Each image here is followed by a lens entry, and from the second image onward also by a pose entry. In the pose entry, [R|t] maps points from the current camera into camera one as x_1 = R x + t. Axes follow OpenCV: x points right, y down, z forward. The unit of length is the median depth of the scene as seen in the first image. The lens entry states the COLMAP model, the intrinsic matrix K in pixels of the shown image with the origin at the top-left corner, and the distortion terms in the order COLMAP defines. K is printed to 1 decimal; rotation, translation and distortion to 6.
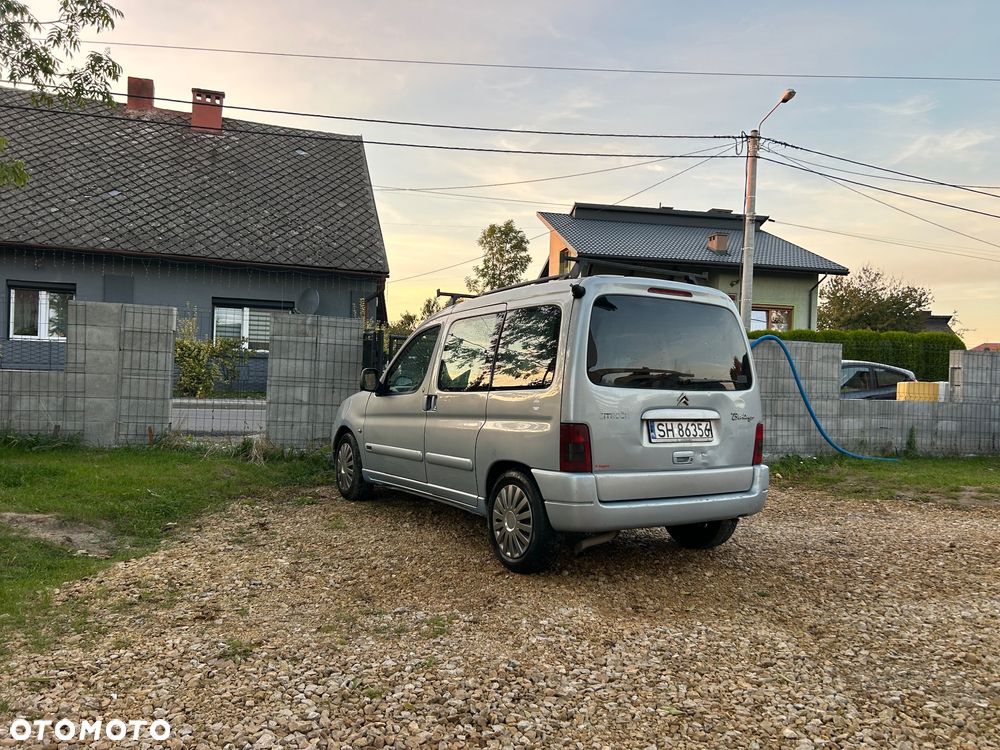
lens RADIAL K [[753.9, 0, 506.3], [0, 753.9, 381.5], [0, 0, 1]] dist [0.054635, -0.061663]
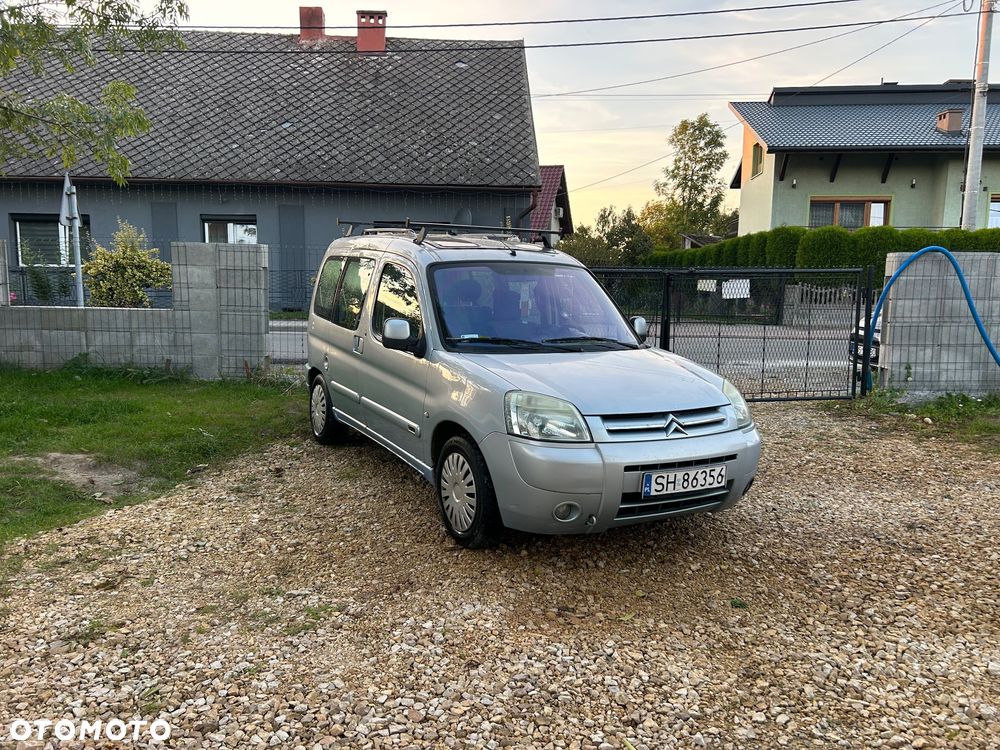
lens RADIAL K [[753.9, 0, 493.0], [0, 753.9, 378.2], [0, 0, 1]] dist [0.054635, -0.061663]
pose [[0.958218, 0.012660, -0.285759, 0.068646], [0.020489, 0.993416, 0.112715, -0.011844], [0.285304, -0.113860, 0.951650, 0.040296]]
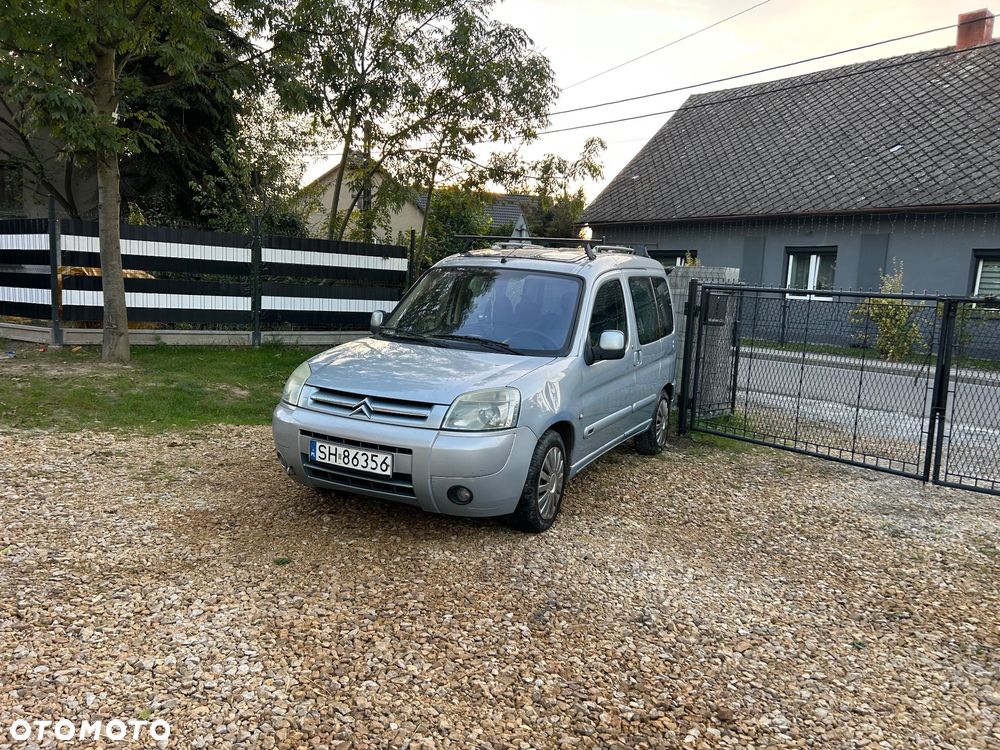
lens RADIAL K [[753.9, 0, 493.4], [0, 753.9, 383.8], [0, 0, 1]] dist [0.054635, -0.061663]
pose [[0.334514, 0.098451, -0.937234, 0.267349], [-0.054066, 0.994895, 0.085211, -0.003301], [0.940839, 0.022168, 0.338129, 0.201521]]
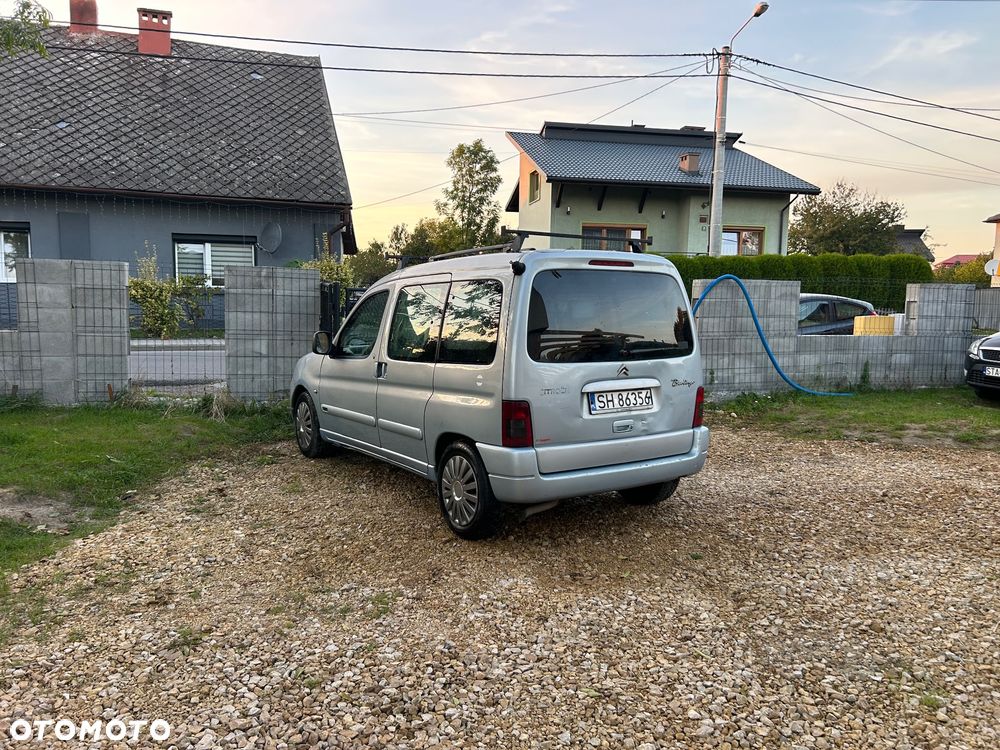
lens RADIAL K [[753.9, 0, 498.9], [0, 753.9, 380.7], [0, 0, 1]] dist [0.054635, -0.061663]
pose [[0.999568, -0.021389, 0.020141, 0.010460], [0.019171, 0.994338, 0.104522, -0.017058], [-0.022262, -0.104091, 0.994319, -0.003390]]
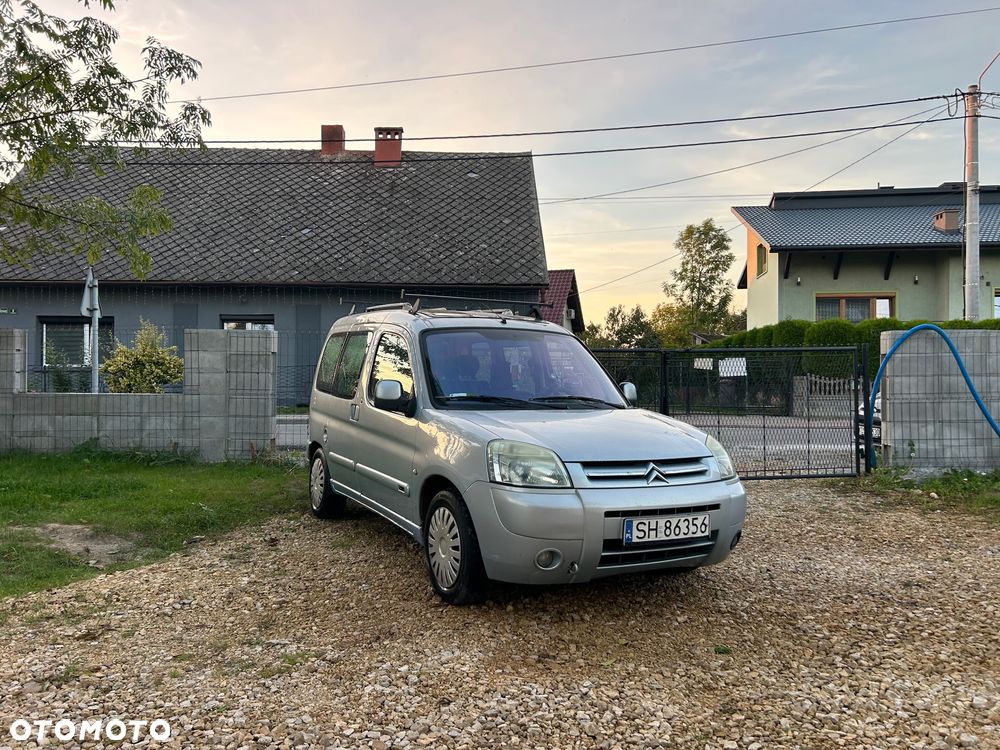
lens RADIAL K [[753.9, 0, 495.4], [0, 753.9, 376.7], [0, 0, 1]] dist [0.054635, -0.061663]
pose [[0.952327, -0.036284, -0.302912, 0.078902], [0.029824, 0.999219, -0.025928, 0.001879], [0.303616, 0.015658, 0.952666, 0.036872]]
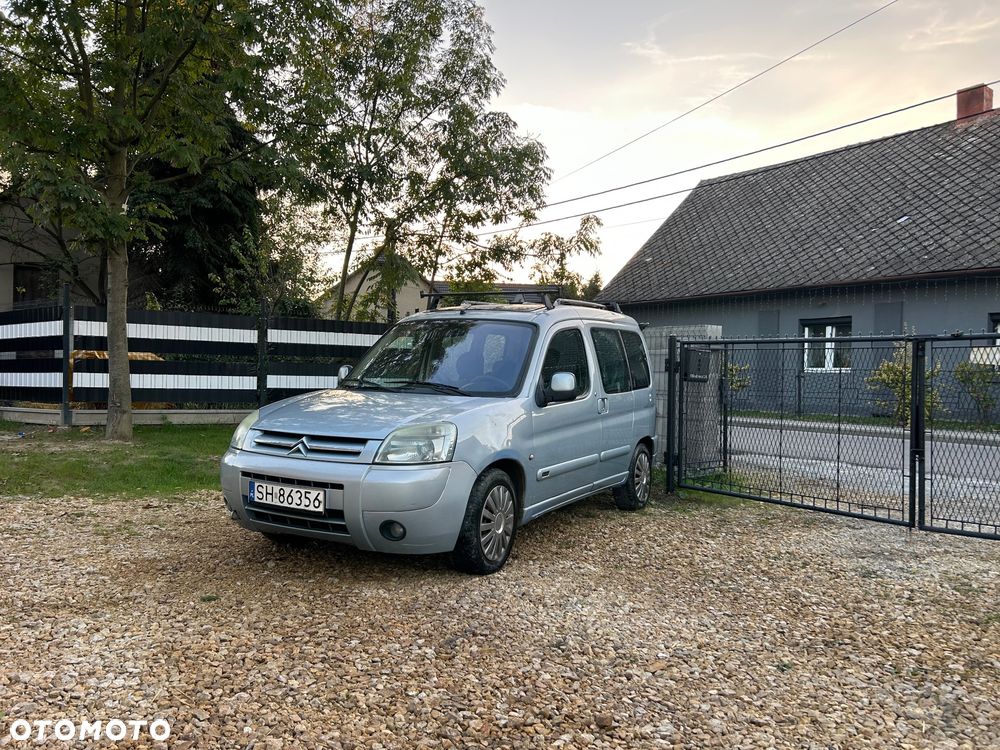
lens RADIAL K [[753.9, 0, 493.4], [0, 753.9, 384.6], [0, 0, 1]] dist [0.054635, -0.061663]
pose [[0.289530, -0.023624, -0.956877, 0.278567], [-0.025810, 0.999139, -0.032477, 0.011366], [0.956821, 0.034100, 0.288671, 0.228660]]
